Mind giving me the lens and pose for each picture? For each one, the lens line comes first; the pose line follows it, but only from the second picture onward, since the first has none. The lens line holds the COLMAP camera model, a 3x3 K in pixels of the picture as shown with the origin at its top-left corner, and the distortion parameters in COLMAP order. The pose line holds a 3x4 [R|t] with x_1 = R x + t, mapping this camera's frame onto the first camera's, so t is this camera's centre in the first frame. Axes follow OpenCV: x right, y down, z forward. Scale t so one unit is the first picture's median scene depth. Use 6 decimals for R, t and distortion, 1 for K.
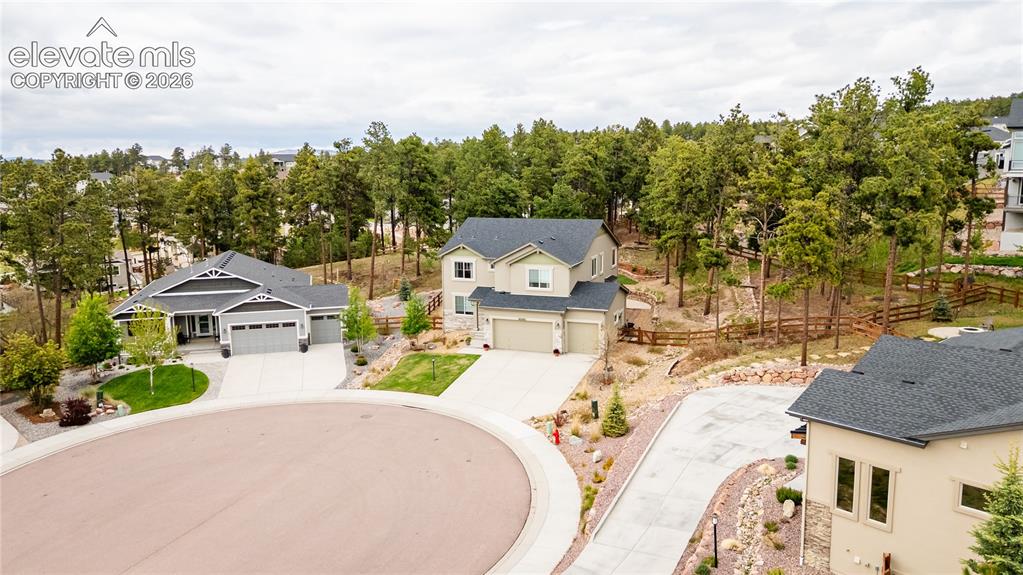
lens RADIAL K [[748.5, 0, 511.5], [0, 748.5, 287.5], [0, 0, 1]] dist [0.109196, -0.139718]
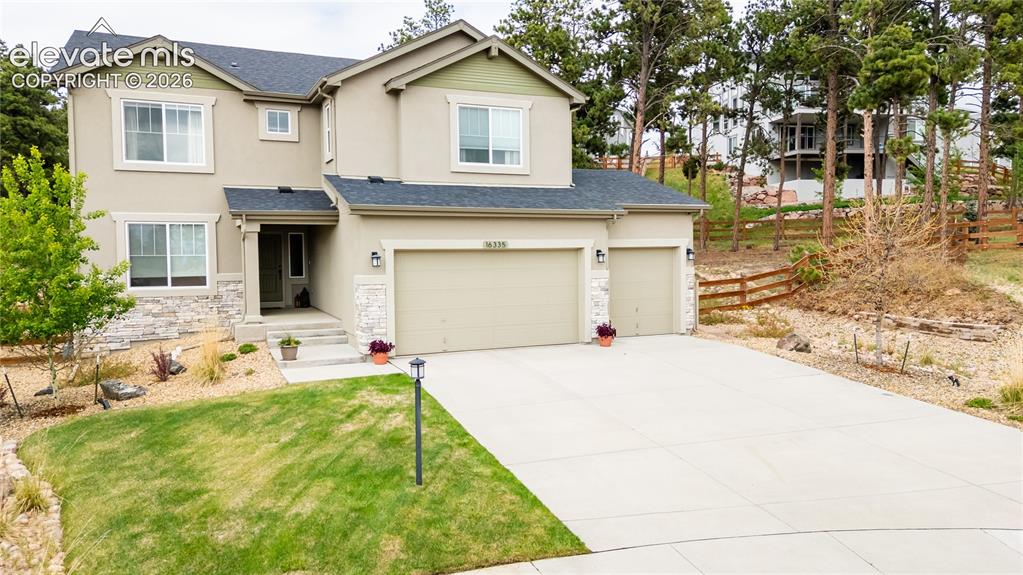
lens RADIAL K [[748.5, 0, 511.5], [0, 748.5, 287.5], [0, 0, 1]] dist [0.109196, -0.139718]
pose [[0.702215, -0.027550, 0.711432, -0.194978], [0.118834, 0.989769, -0.078966, 0.081824], [-0.701978, 0.139993, 0.698305, 0.744324]]
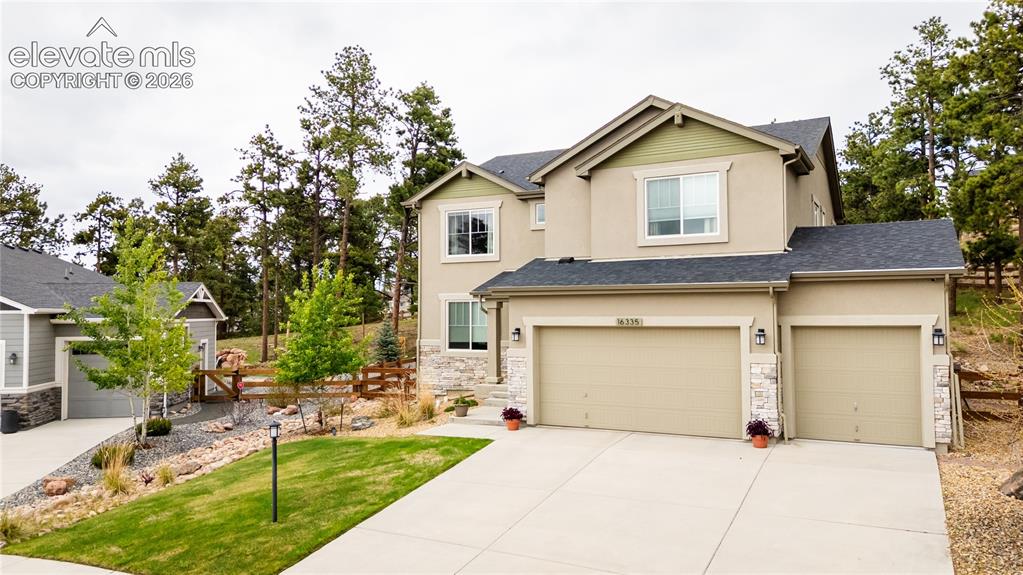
lens RADIAL K [[748.5, 0, 511.5], [0, 748.5, 287.5], [0, 0, 1]] dist [0.109196, -0.139718]
pose [[0.994521, 0.001017, -0.104537, -0.001516], [-0.021409, 0.980741, -0.194135, 0.084780], [0.102326, 0.195309, 0.975389, 0.664684]]
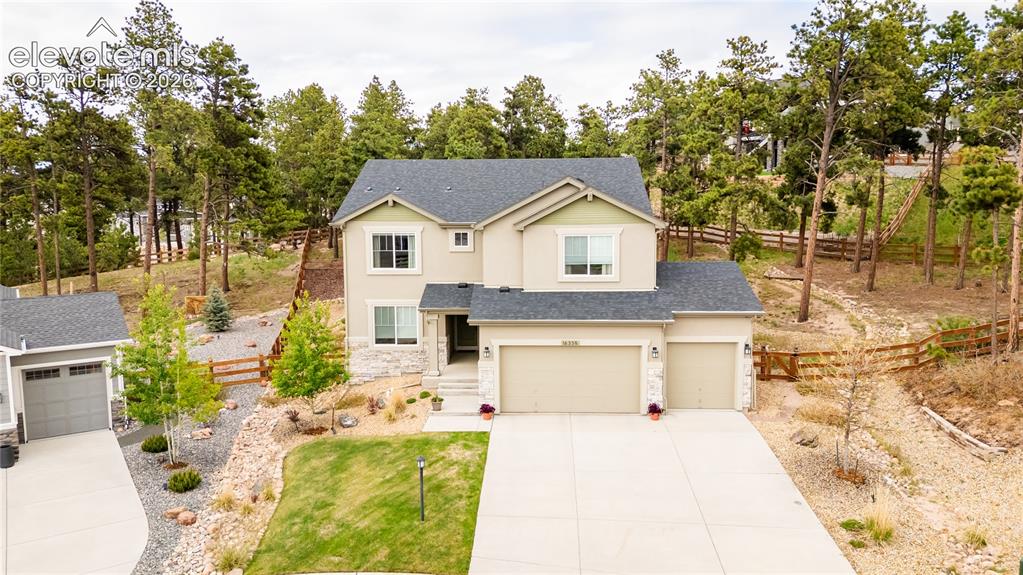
lens RADIAL K [[748.5, 0, 511.5], [0, 748.5, 287.5], [0, 0, 1]] dist [0.109196, -0.139718]
pose [[0.947391, -0.034401, 0.318223, -0.155139], [0.049322, 0.998023, -0.038947, 0.023630], [-0.316254, 0.052593, 0.947216, 0.554870]]
